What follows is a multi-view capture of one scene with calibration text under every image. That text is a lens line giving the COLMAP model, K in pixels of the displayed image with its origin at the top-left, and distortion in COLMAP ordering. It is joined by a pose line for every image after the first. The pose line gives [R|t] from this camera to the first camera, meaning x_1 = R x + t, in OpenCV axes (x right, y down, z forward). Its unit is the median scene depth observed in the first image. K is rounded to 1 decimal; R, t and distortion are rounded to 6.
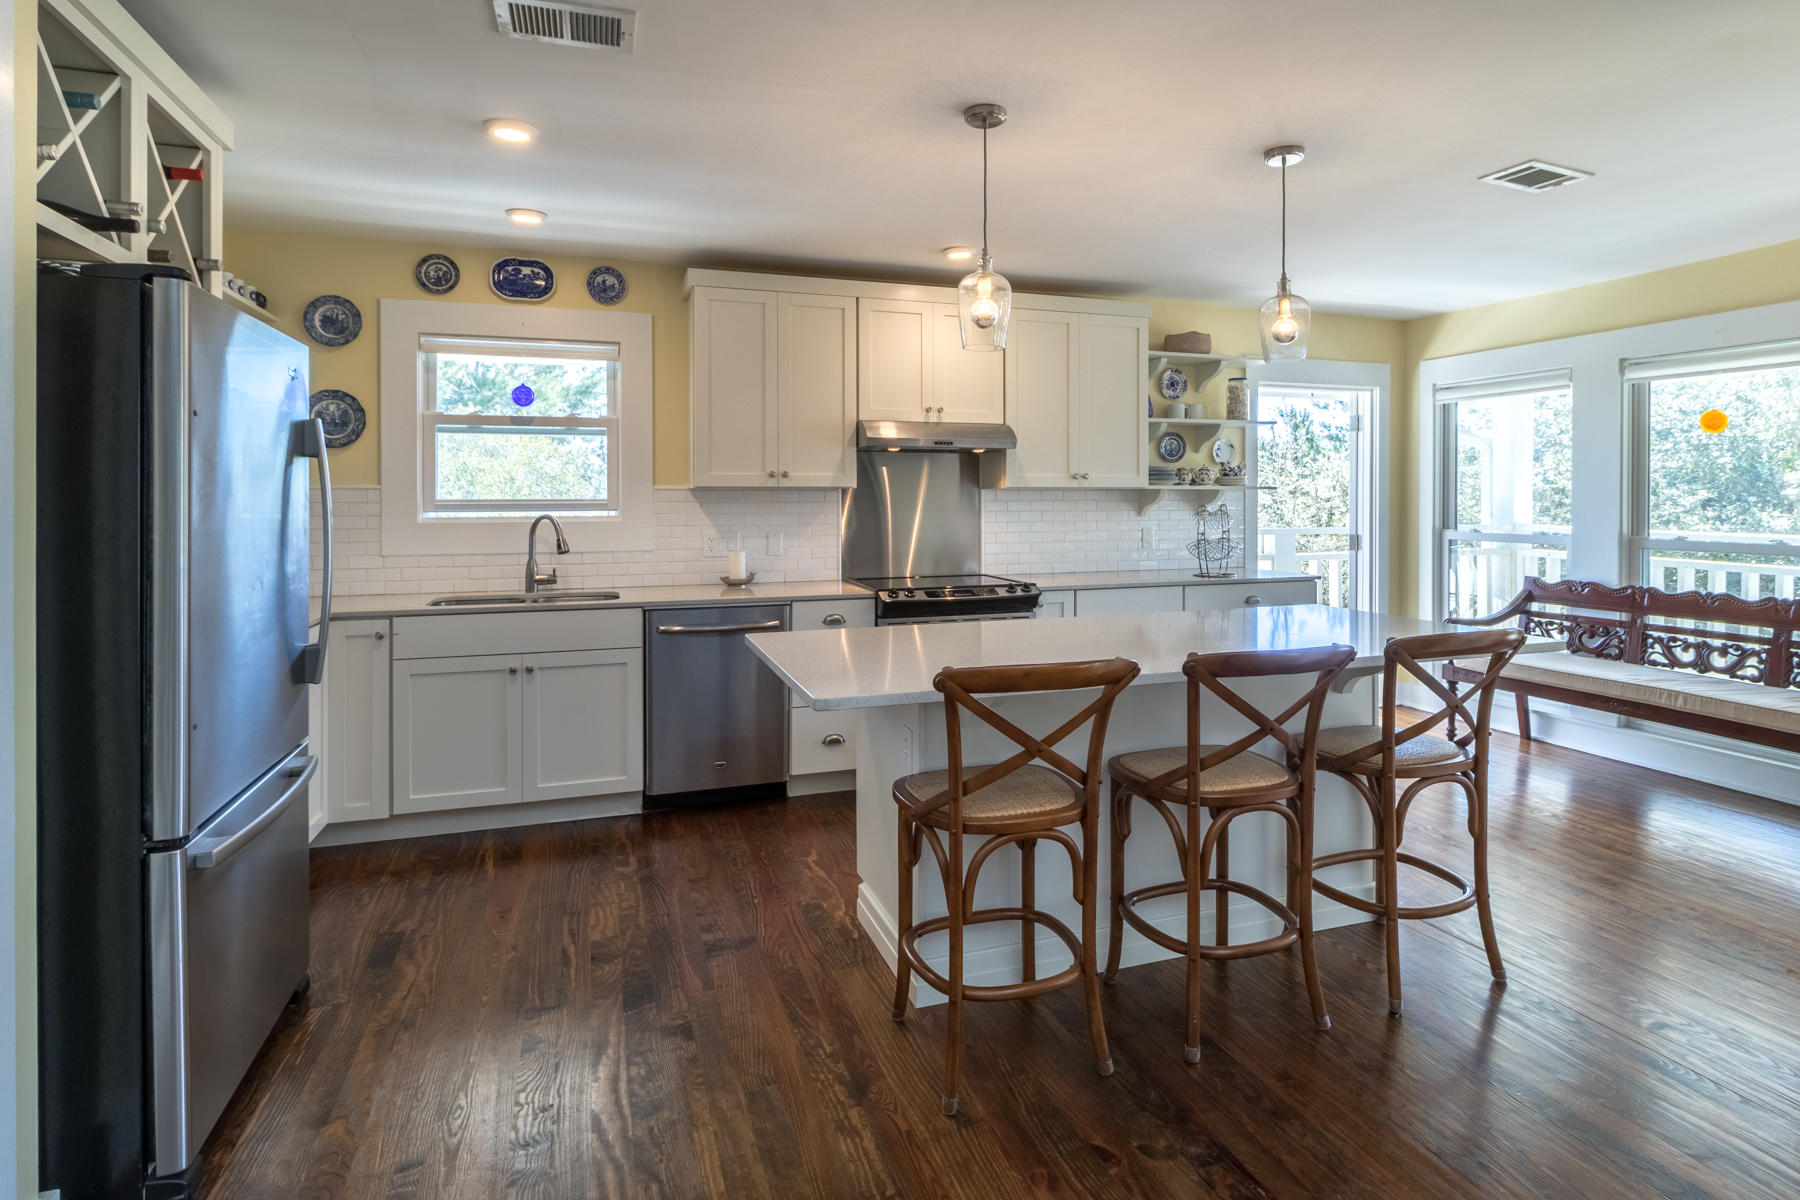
lens RADIAL K [[939.7, 0, 884.6], [0, 939.7, 512.2], [0, 0, 1]] dist [-0.007373, 0.000484]
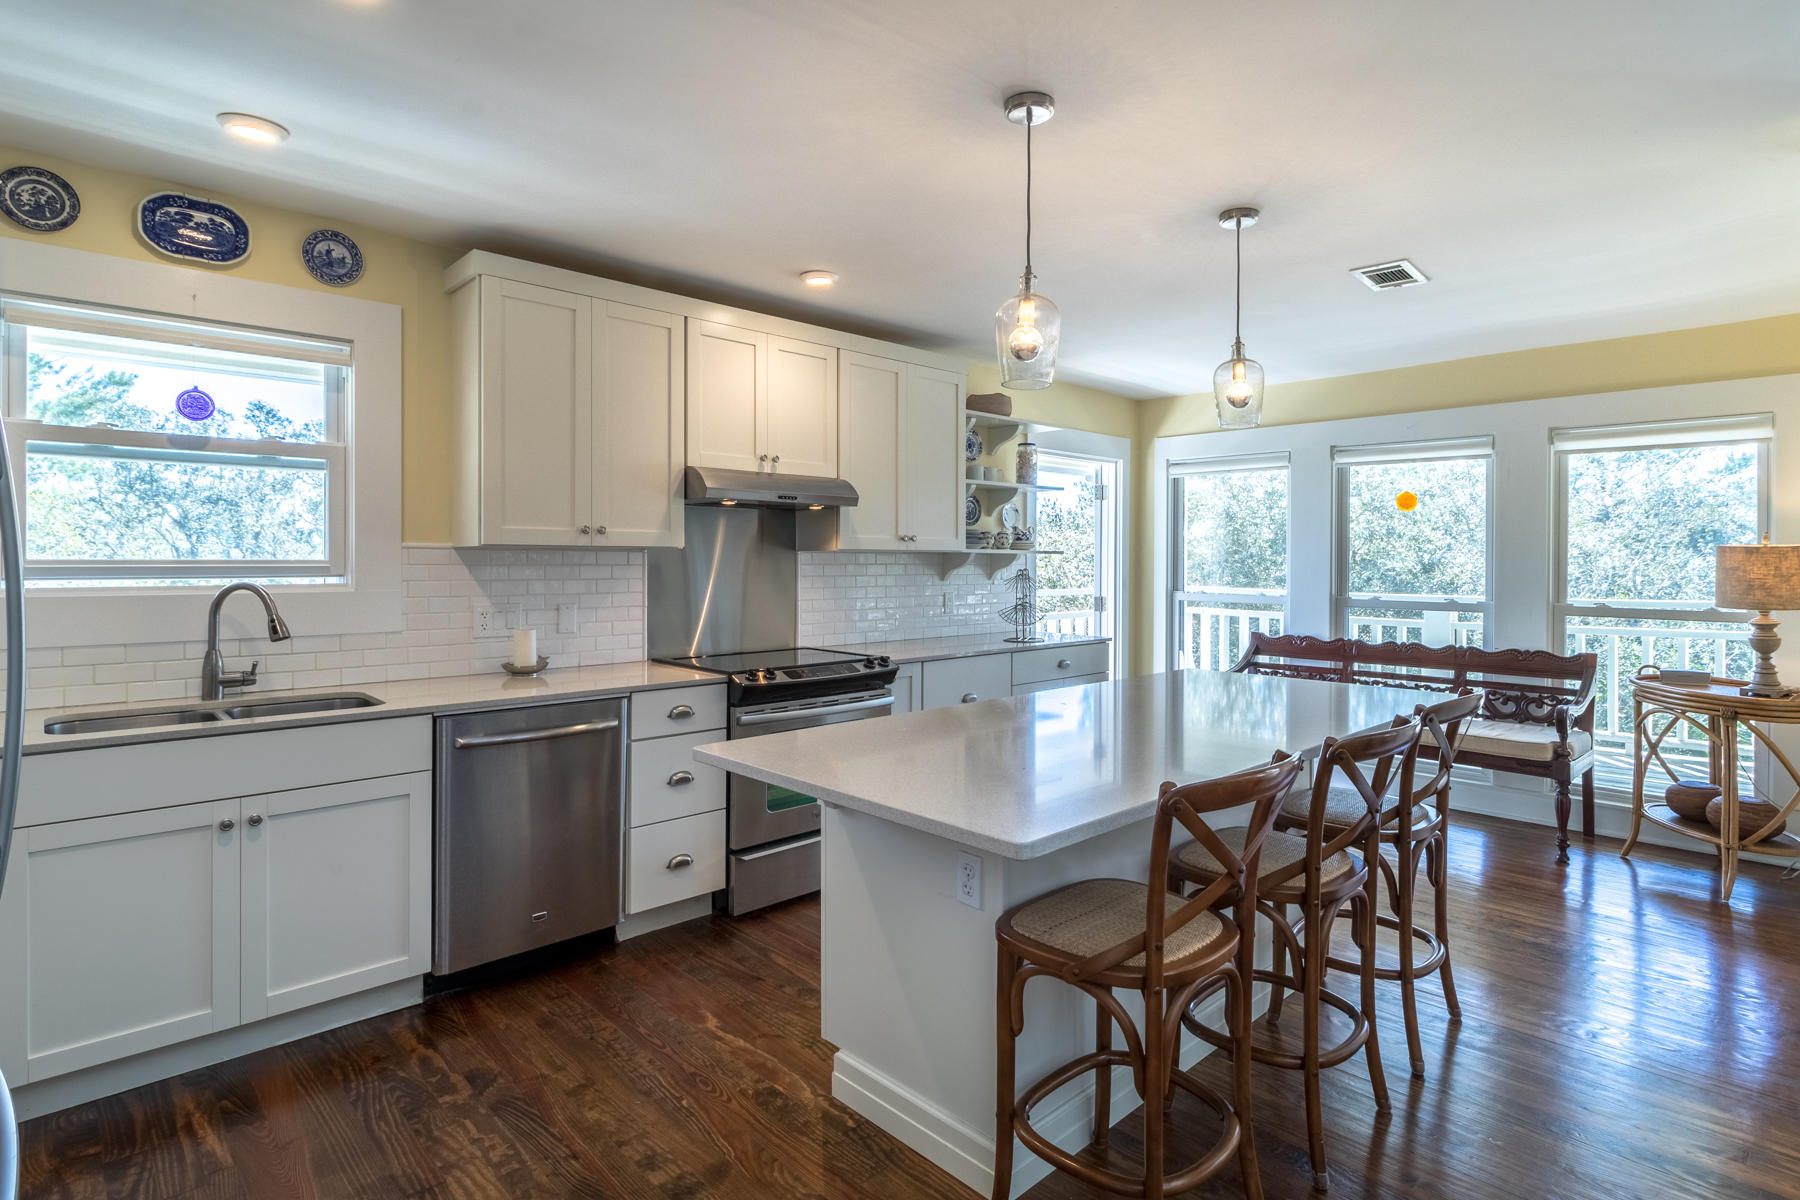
lens RADIAL K [[939.7, 0, 907.6], [0, 939.7, 569.1], [0, 0, 1]] dist [-0.007373, 0.000484]
pose [[0.899422, 0.001492, 0.437079, -0.214540], [-0.000085, 0.999995, -0.003240, -0.005208], [-0.437082, 0.002877, 0.899417, 0.178350]]
